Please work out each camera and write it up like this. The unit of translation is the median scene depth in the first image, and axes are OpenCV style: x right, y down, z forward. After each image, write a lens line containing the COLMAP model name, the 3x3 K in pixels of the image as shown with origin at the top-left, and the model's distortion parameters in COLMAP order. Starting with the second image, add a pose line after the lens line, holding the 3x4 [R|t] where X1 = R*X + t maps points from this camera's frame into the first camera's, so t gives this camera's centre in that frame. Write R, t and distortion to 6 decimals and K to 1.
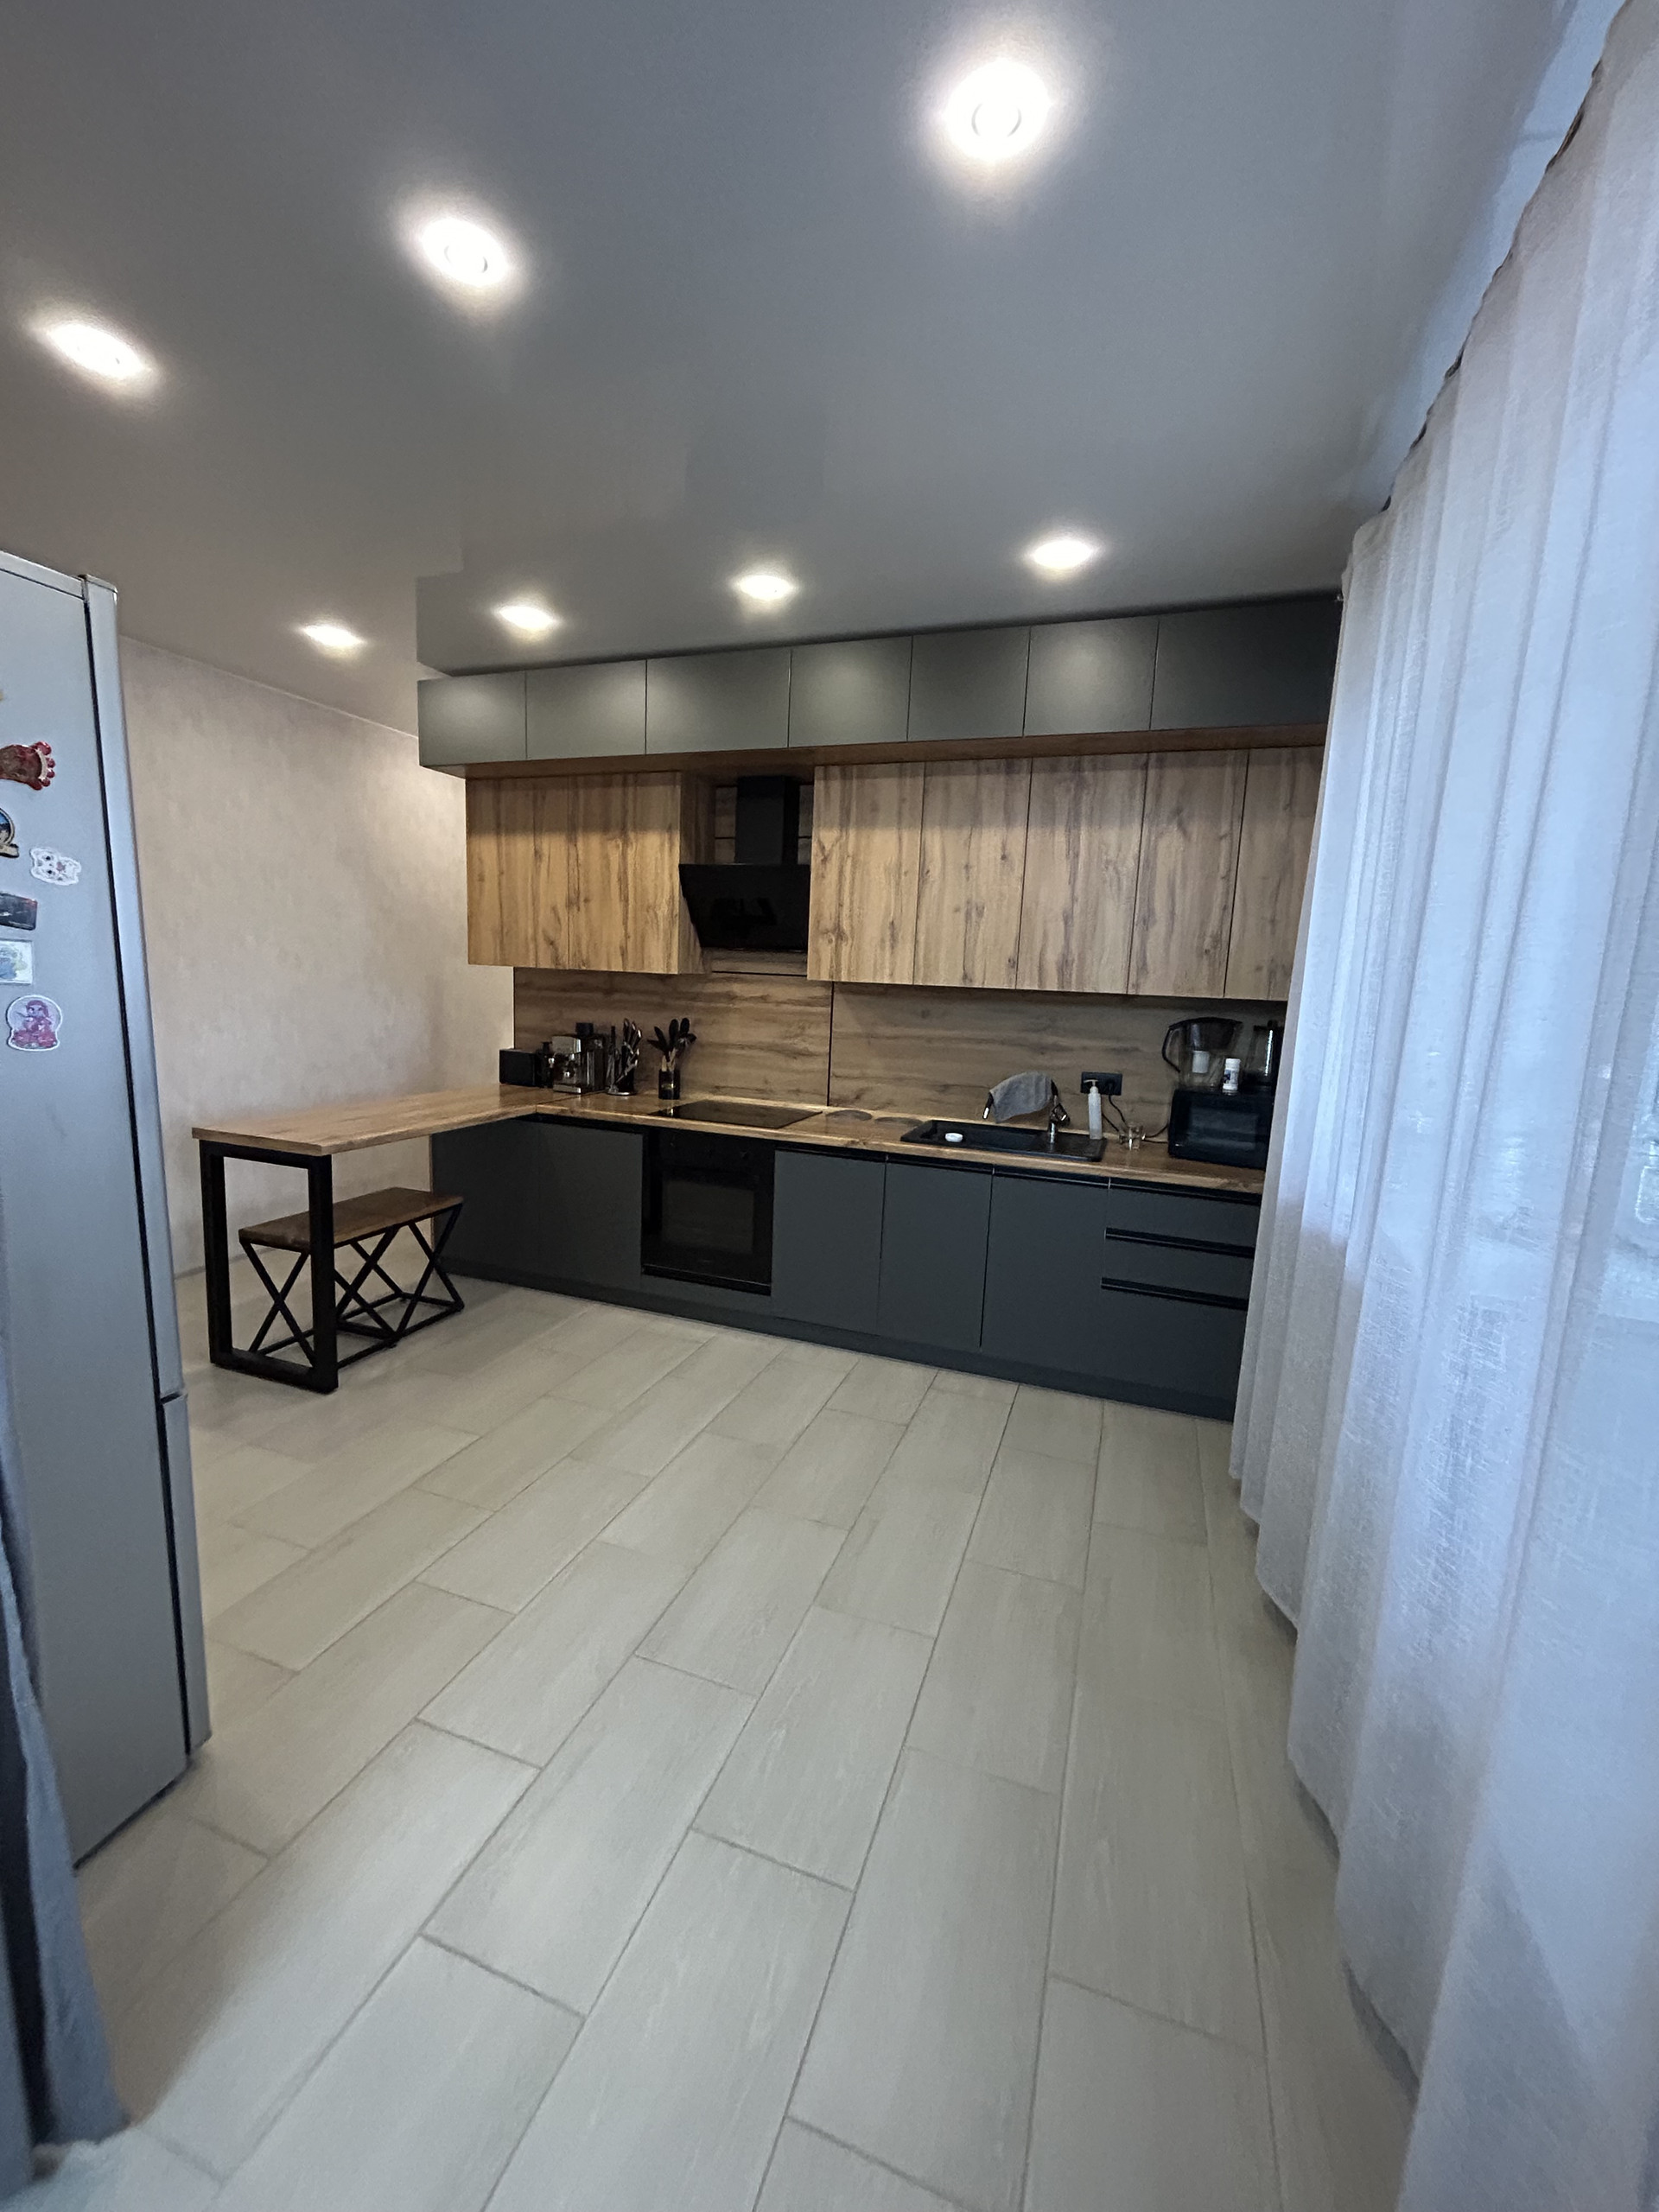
lens RADIAL K [[896.0, 0, 826.3], [0, 896.0, 1115.0], [0, 0, 1]] dist [0.002948, 0.000068]
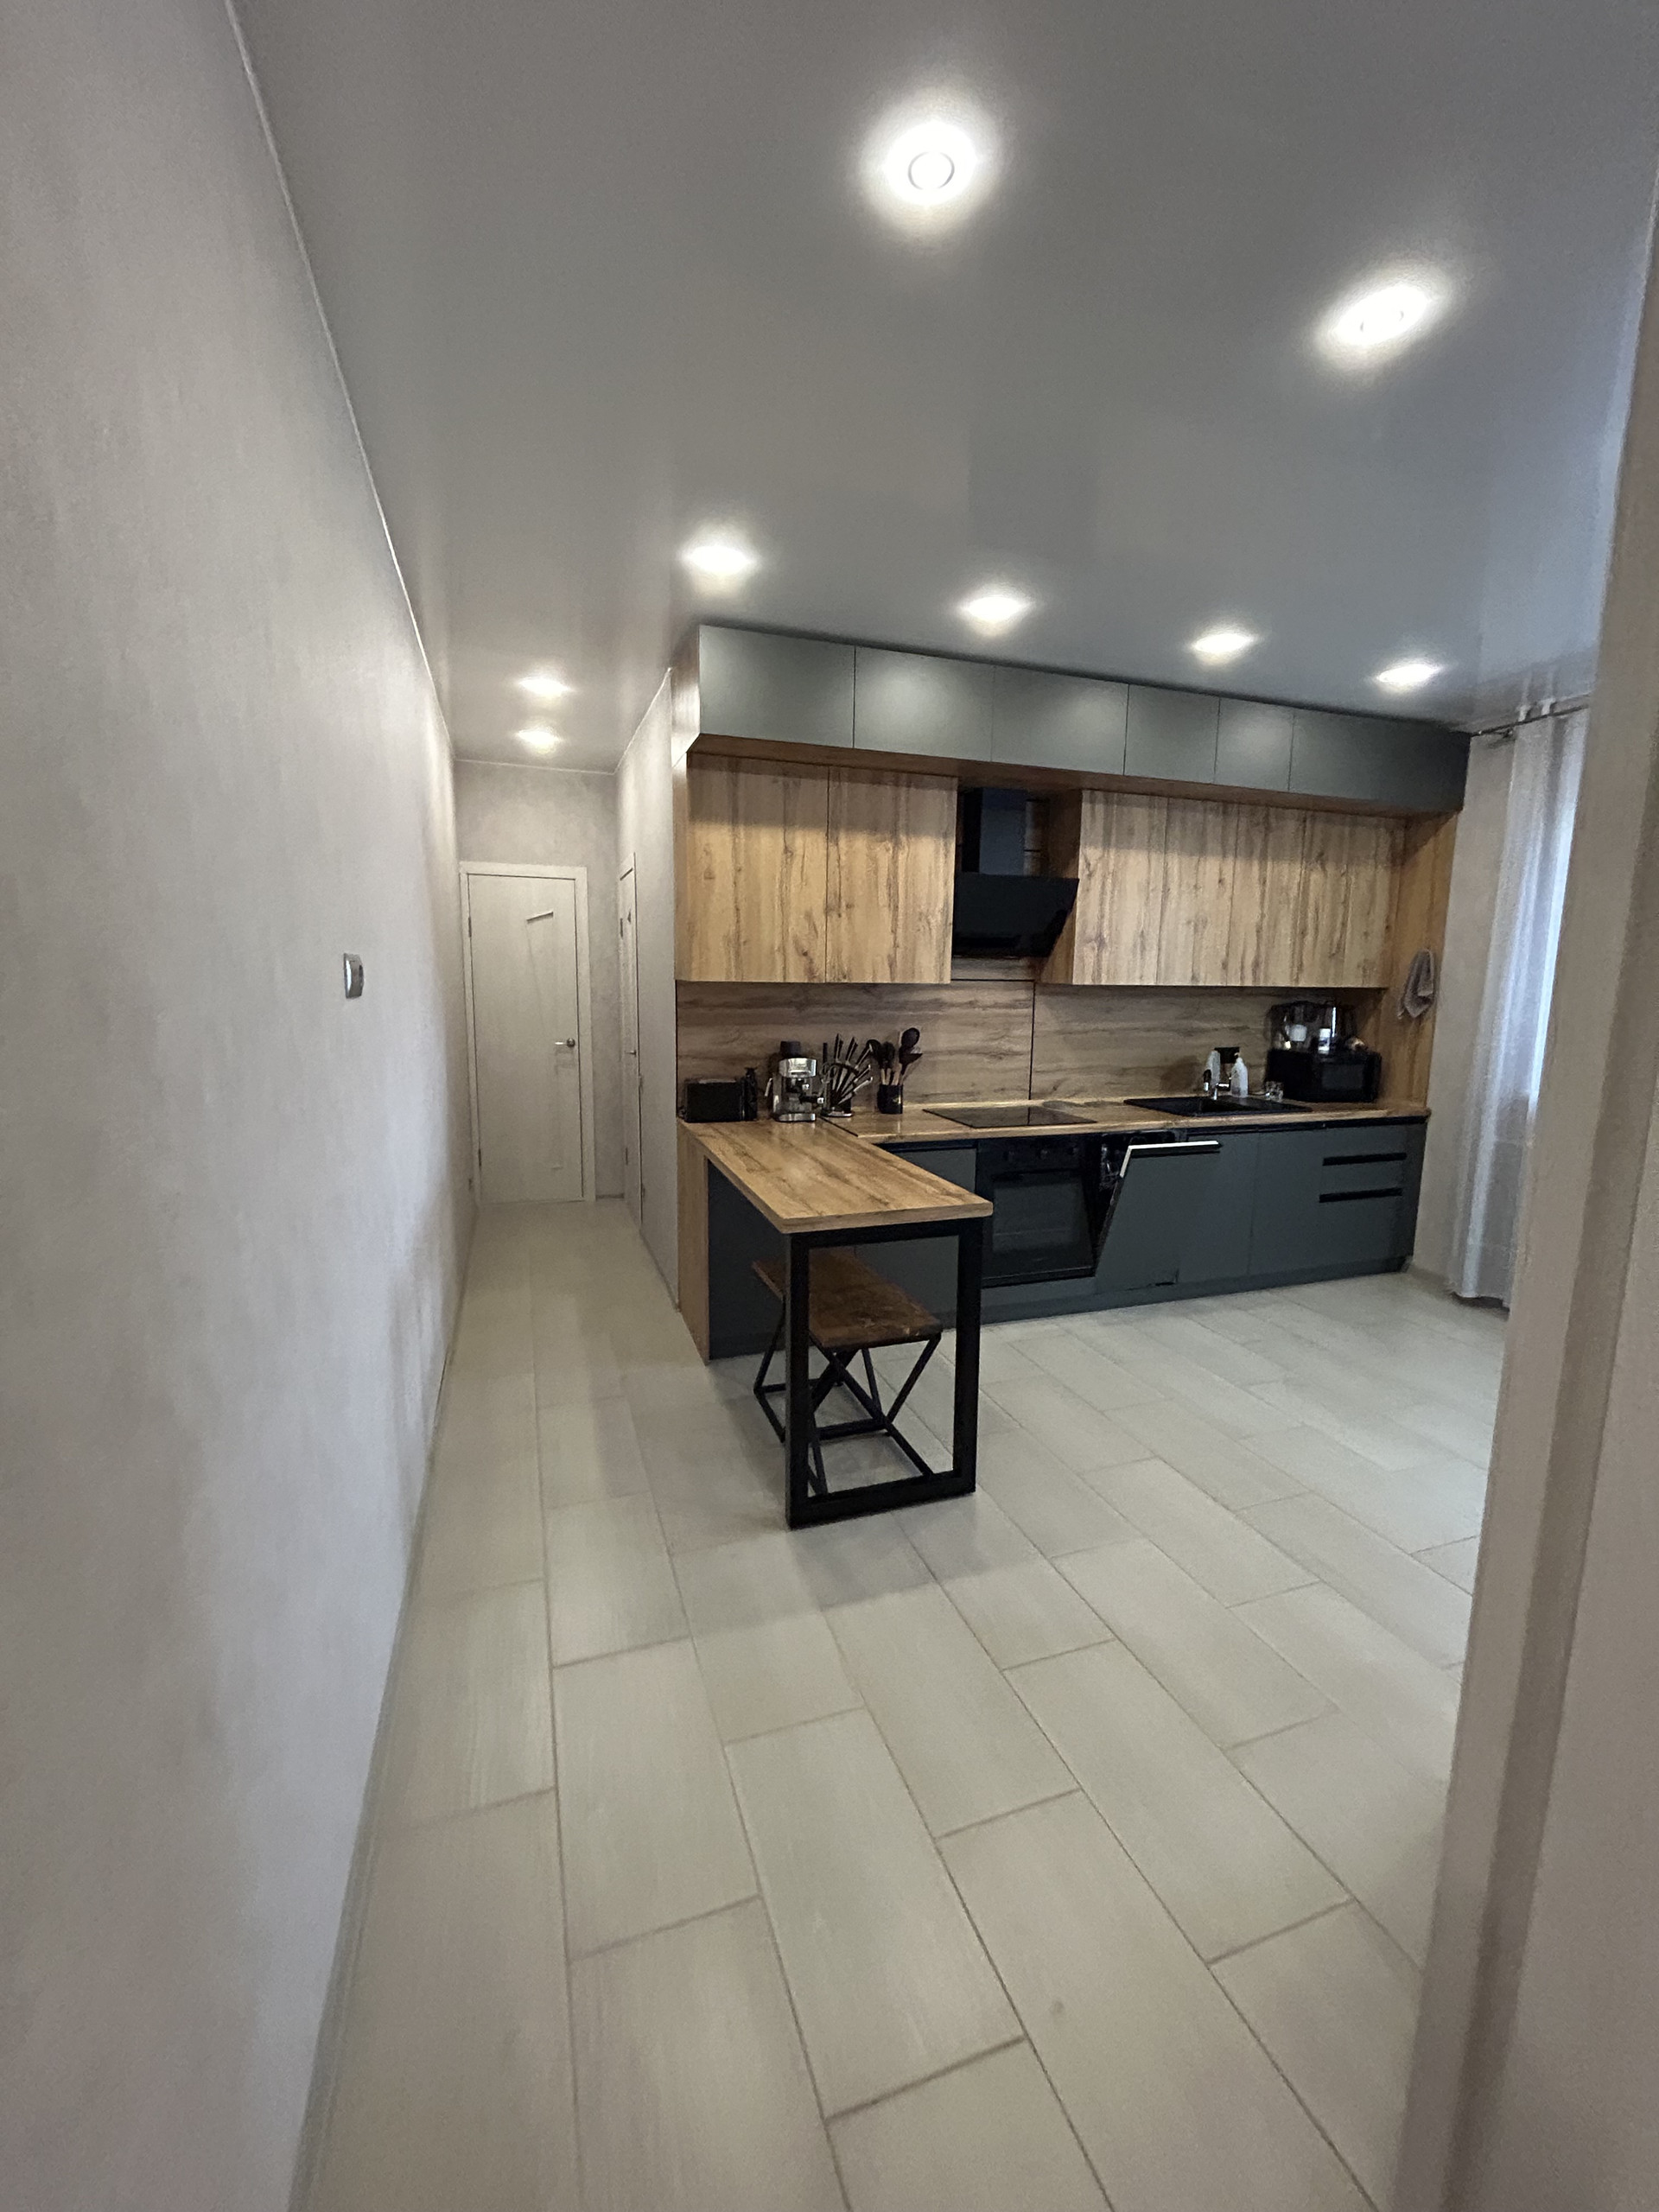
lens RADIAL K [[896.0, 0, 827.9], [0, 896.0, 1112.1], [0, 0, 1]] dist [0.002948, 0.000068]
pose [[0.771878, -0.128665, 0.622615, -0.906025], [0.118767, 0.991250, 0.057605, -0.091217], [-0.624578, 0.029482, 0.780405, 0.325045]]
